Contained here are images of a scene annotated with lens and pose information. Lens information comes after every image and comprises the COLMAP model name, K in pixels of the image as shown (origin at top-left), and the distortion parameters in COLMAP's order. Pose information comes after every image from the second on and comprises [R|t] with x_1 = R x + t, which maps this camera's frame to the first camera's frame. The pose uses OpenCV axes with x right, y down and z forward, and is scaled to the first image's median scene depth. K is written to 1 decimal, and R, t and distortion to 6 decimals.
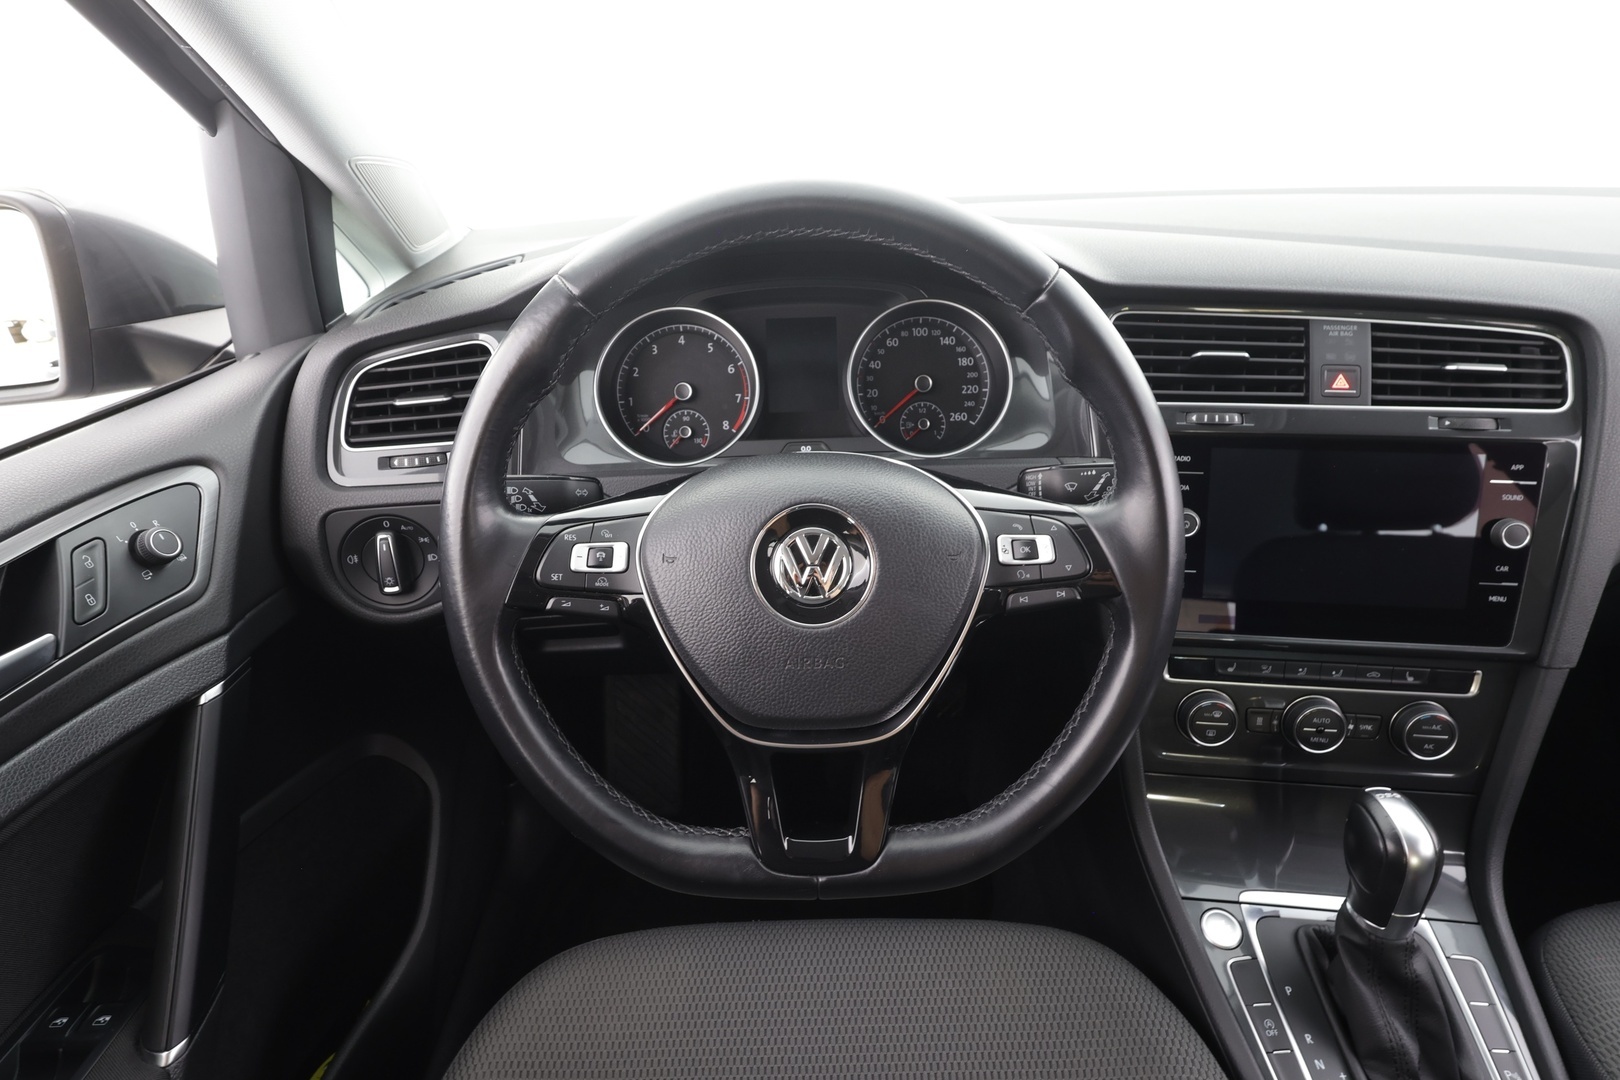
lens RADIAL K [[861.9, 0, 805.3], [0, 861.9, 544.6], [0, 0, 1]] dist [-0.004874, 0.003468]
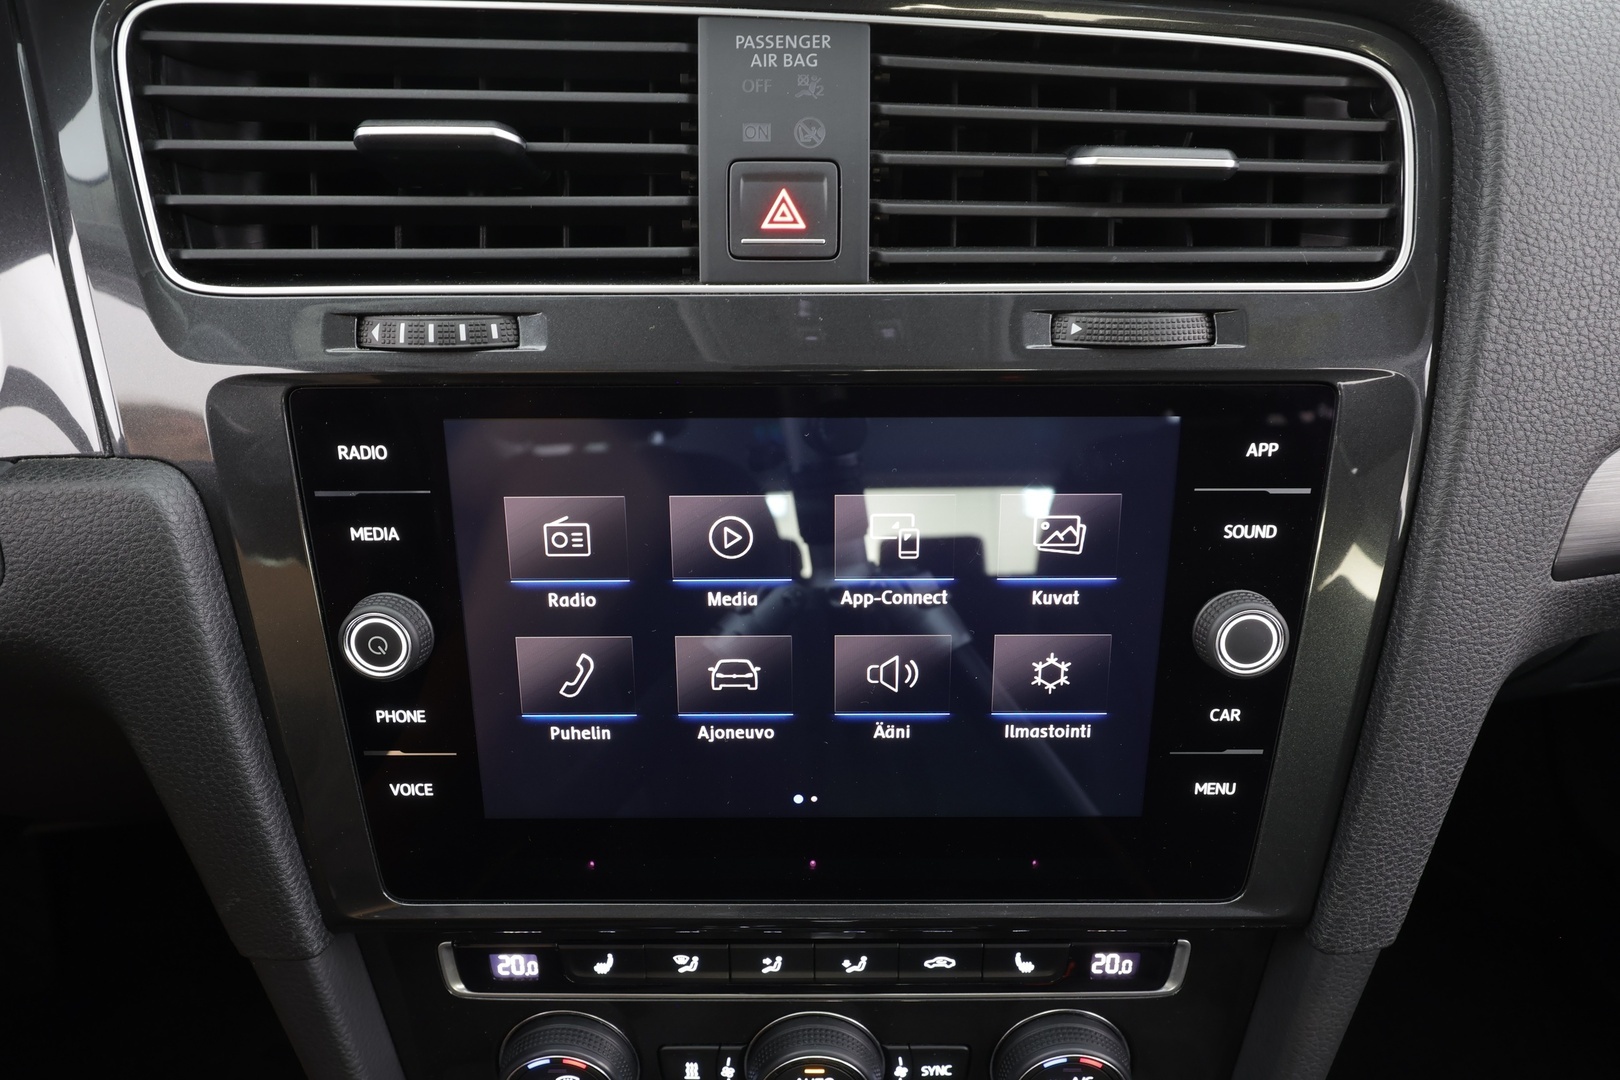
lens RADIAL K [[1025.9, 0, 810.0], [0, 1025.9, 540.0], [0, 0, 1]] dist [0.000412, -0.000417]
pose [[0.992636, -0.058643, 0.105998, 0.584862], [0.042566, 0.988066, 0.148030, -0.121510], [-0.113414, -0.142428, 0.983286, 0.588633]]
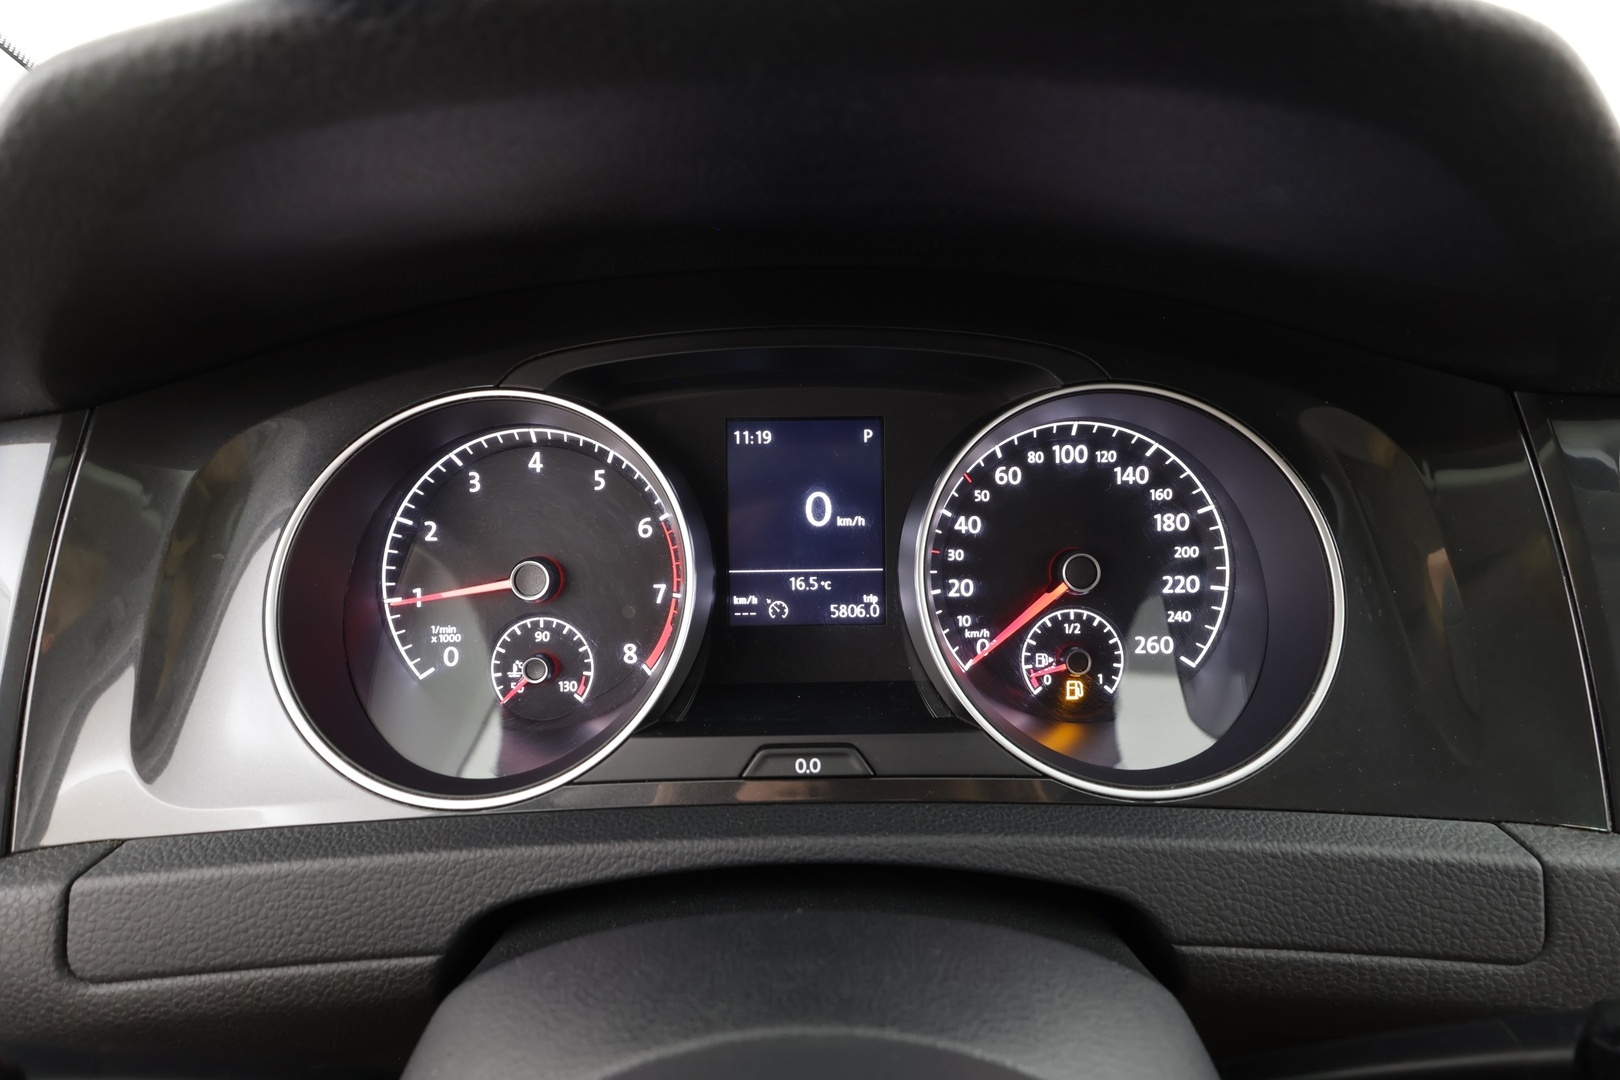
lens RADIAL K [[725.9, 0, 814.3], [0, 725.9, 552.2], [0, 0, 1]] dist [-0.000961, 0.000160]
pose [[0.999786, 0.020575, -0.002336, 0.002887], [-0.020656, 0.998897, -0.042161, -0.204295], [0.001465, 0.042200, 0.999108, 0.721038]]
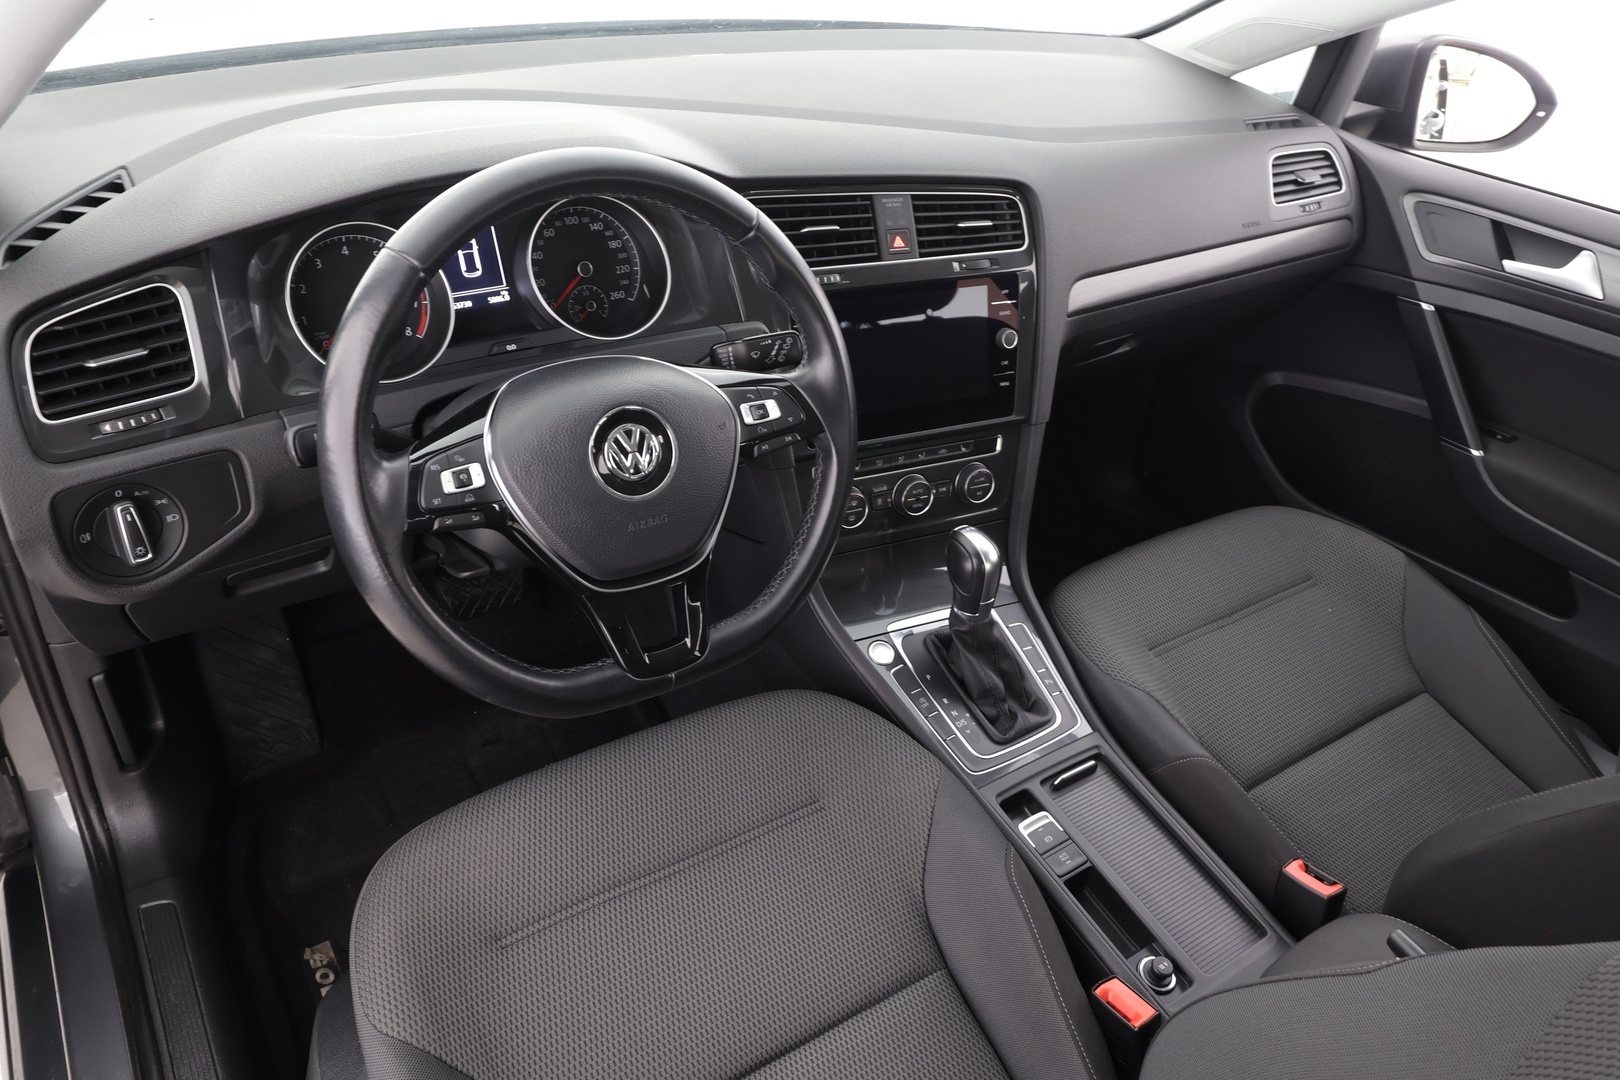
lens RADIAL K [[1132.7, 0, 816.7], [0, 1132.7, 545.3], [0, 0, 1]] dist [0.007759, -0.000538]
pose [[0.832602, -0.232978, 0.502490, -0.487521], [0.148007, 0.967825, 0.203490, -0.109985], [-0.533731, -0.095054, 0.840295, -0.467932]]
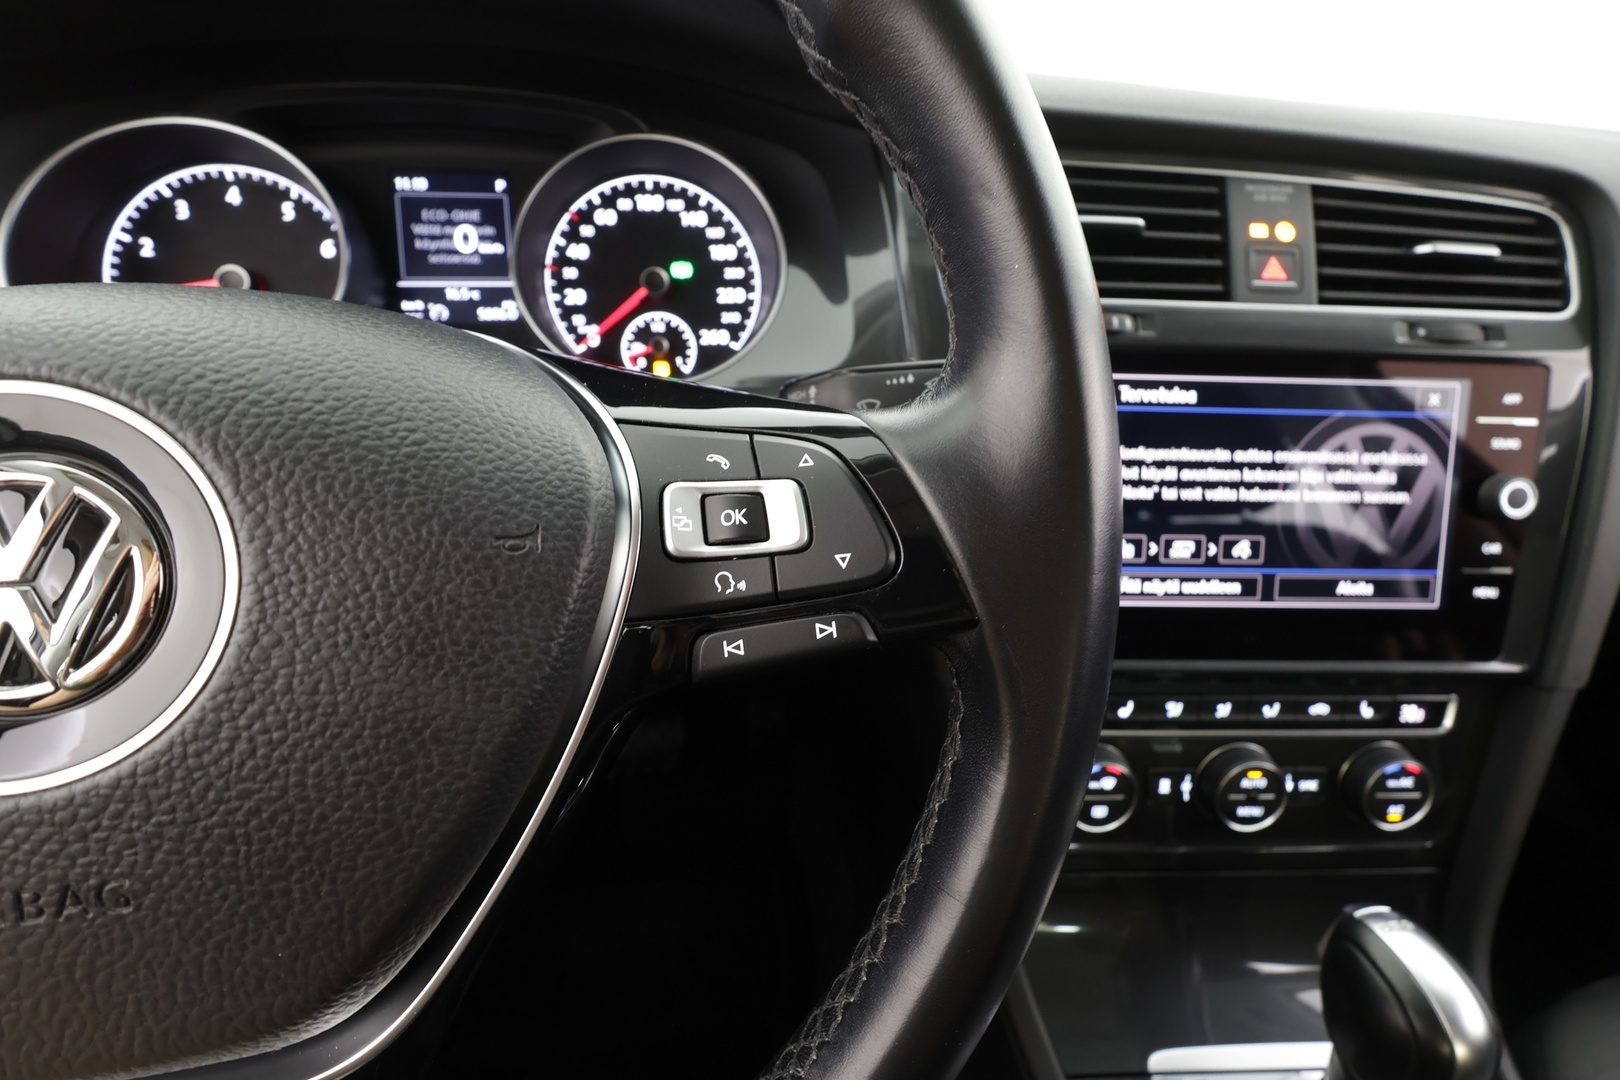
lens RADIAL K [[754.8, 0, 813.0], [0, 754.8, 546.9], [0, 0, 1]] dist [-0.004129, 0.000965]
pose [[0.985474, -0.025009, 0.167972, 0.175254], [0.026424, 0.999632, -0.006192, 0.016657], [-0.167755, 0.010541, 0.985772, 0.497619]]
